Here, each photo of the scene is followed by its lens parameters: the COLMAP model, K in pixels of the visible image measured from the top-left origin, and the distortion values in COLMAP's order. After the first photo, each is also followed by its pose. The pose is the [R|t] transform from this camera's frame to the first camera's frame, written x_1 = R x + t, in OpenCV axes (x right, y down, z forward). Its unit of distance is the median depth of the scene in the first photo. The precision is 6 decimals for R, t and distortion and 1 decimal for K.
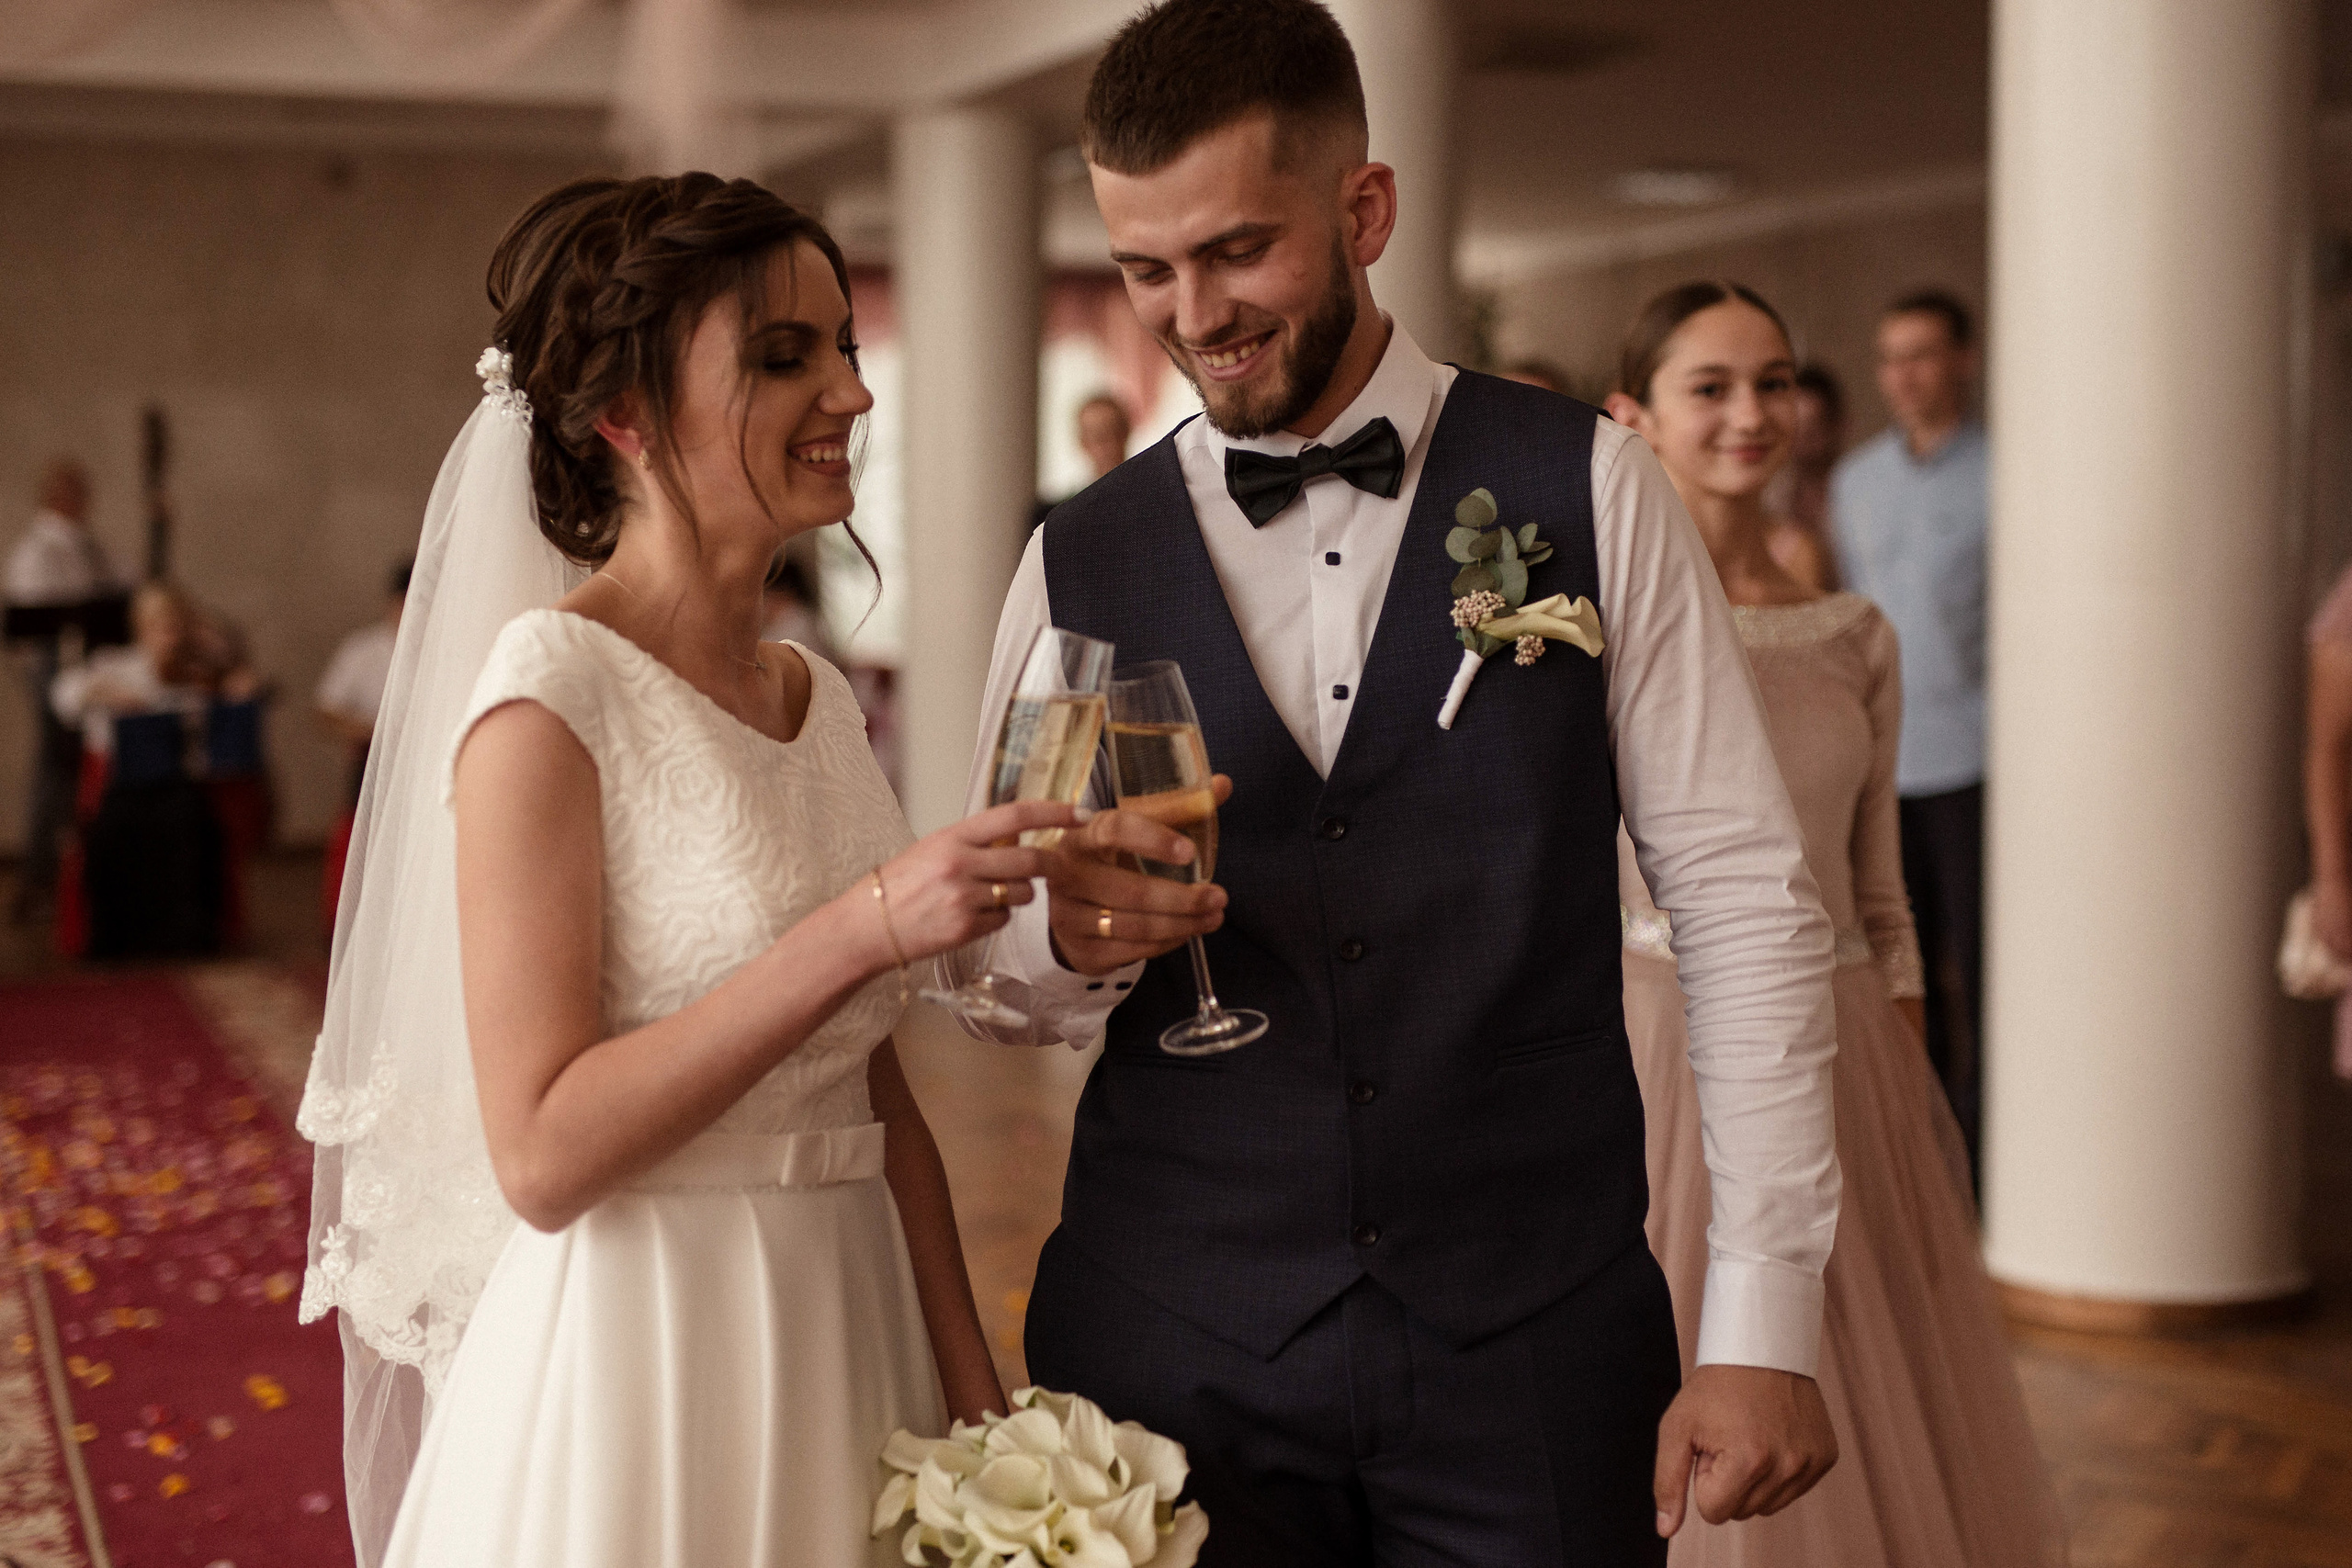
lens RADIAL K [[3422.3, 0, 1182.8], [0, 3422.3, 783.3], [0, 0, 1]] dist [0.137406, 0.000000]
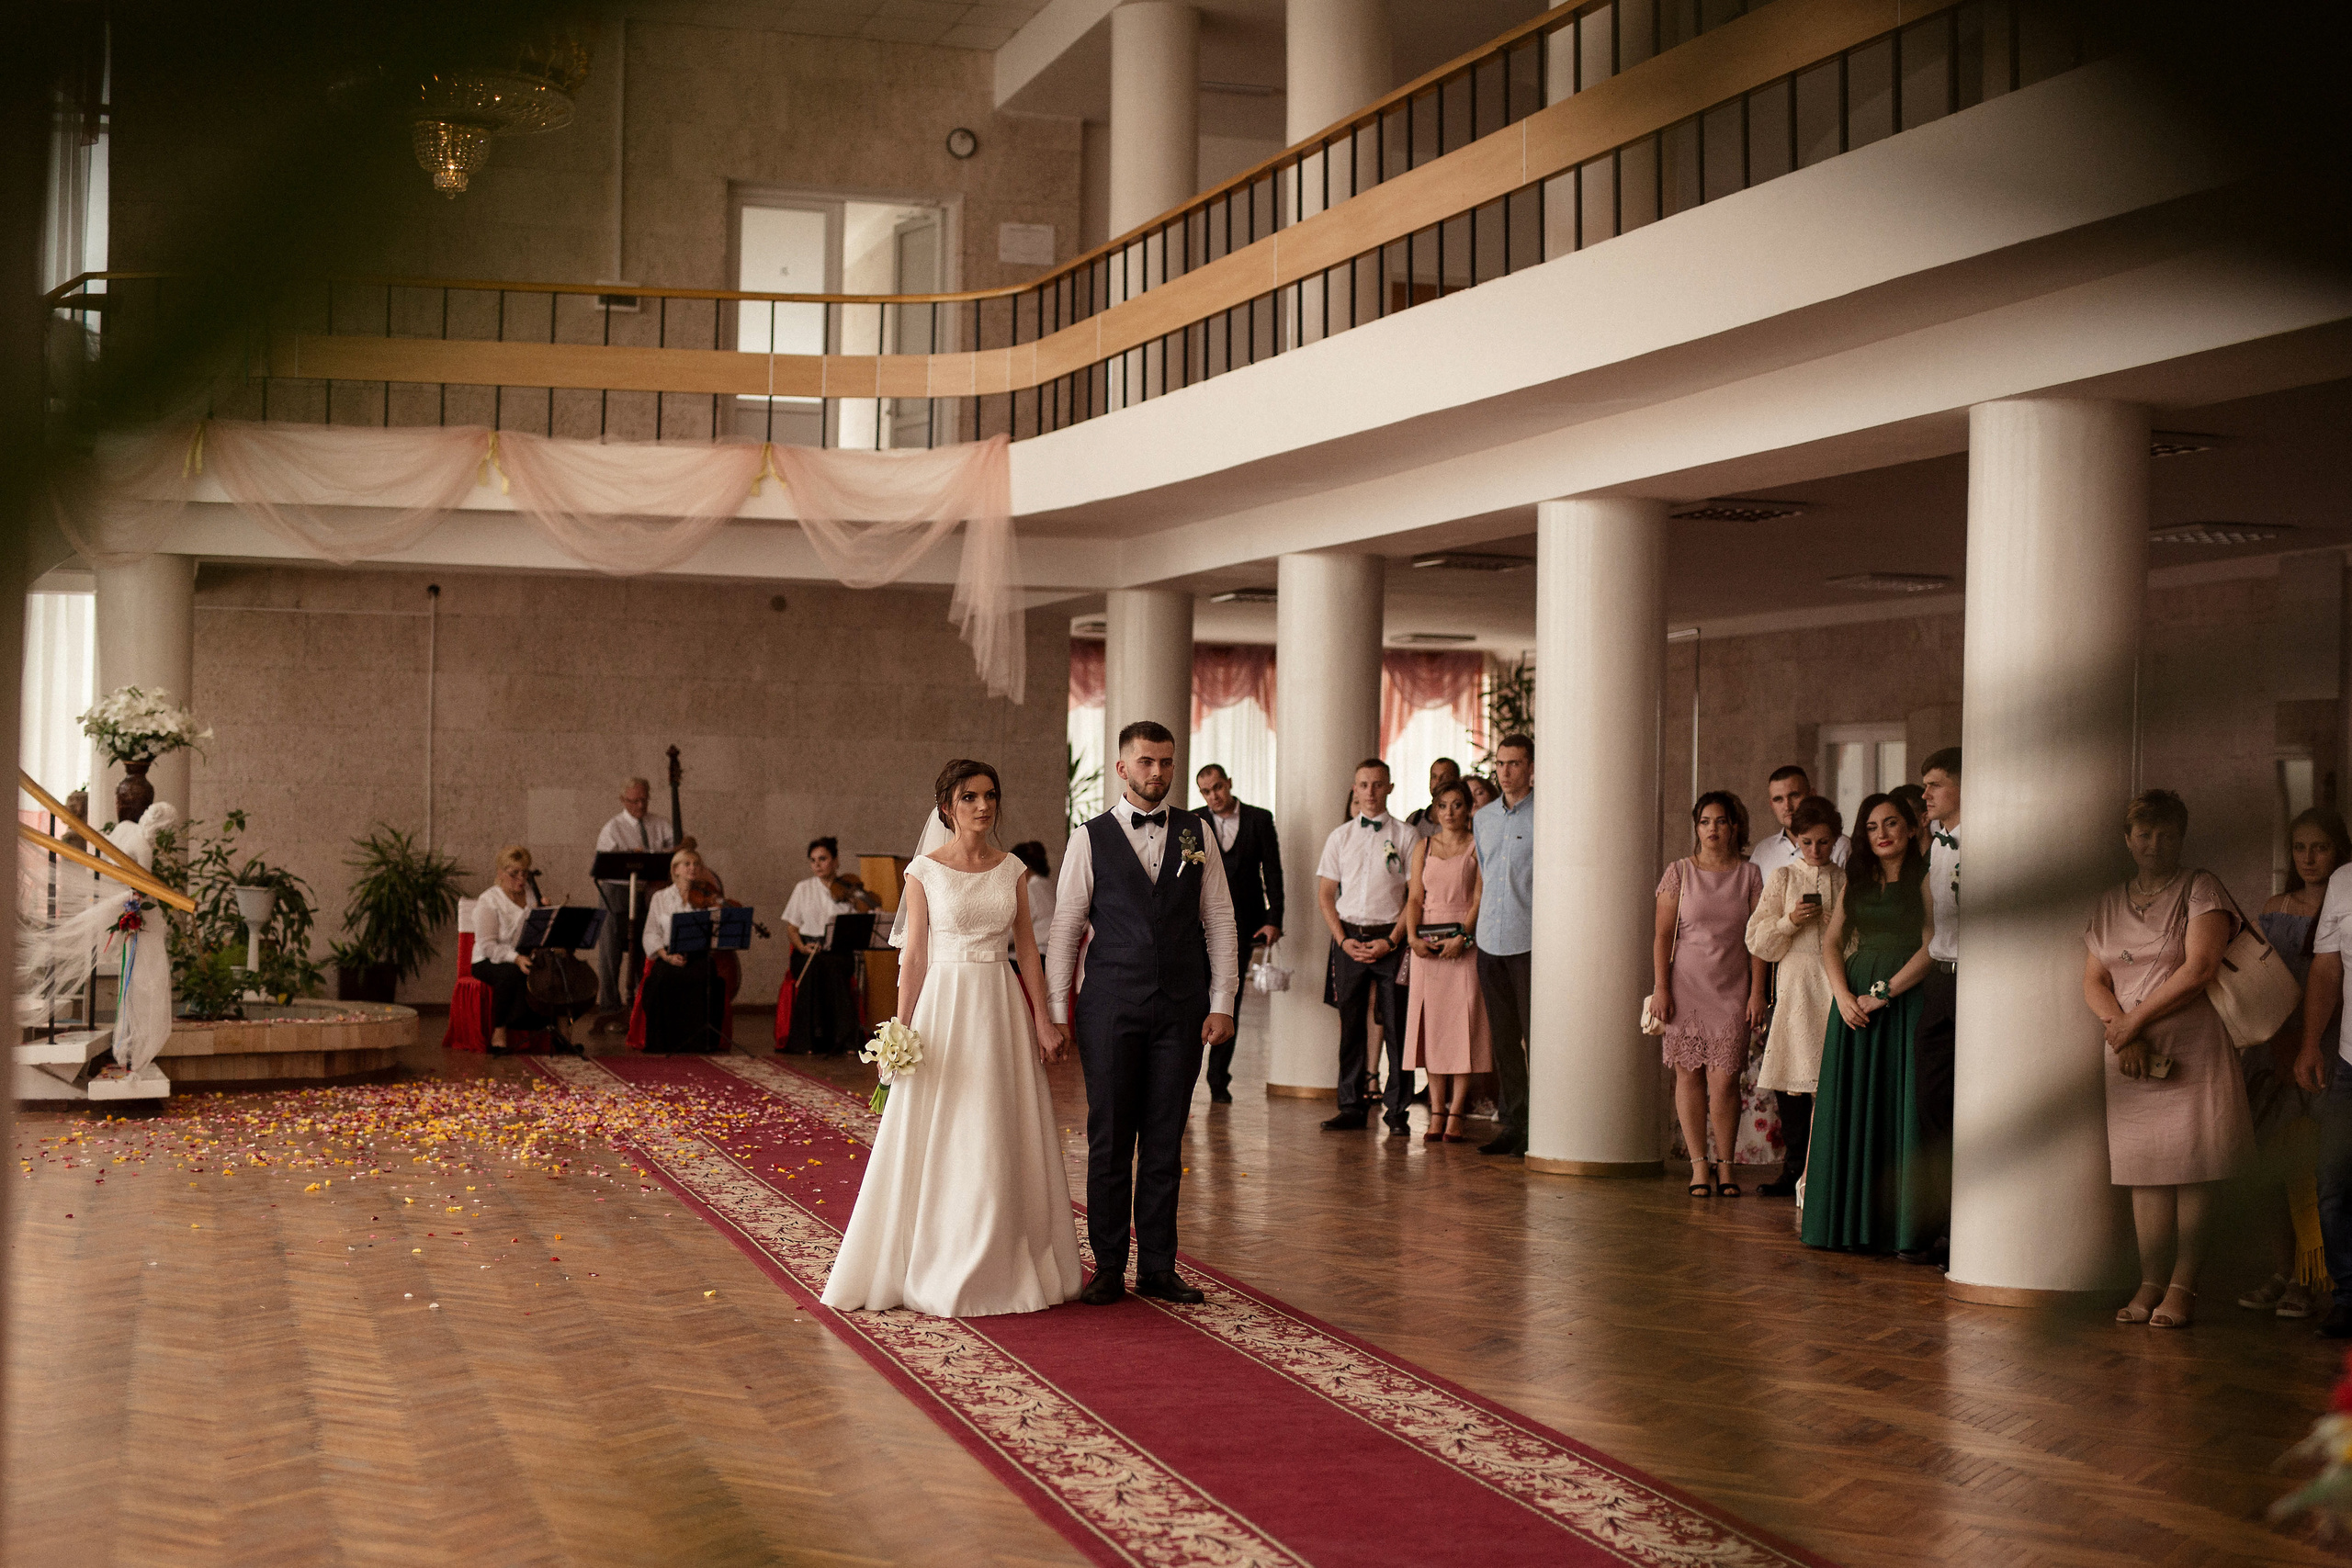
lens RADIAL K [[3422.3, 0, 1173.9], [0, 3422.3, 783.7], [0, 0, 1]] dist [0.137406, 0.000000]
pose [[0.996654, 0.024210, -0.078067, 0.174153], [-0.030801, 0.995960, -0.084353, 0.096900], [0.075710, 0.086476, 0.993373, -1.410378]]
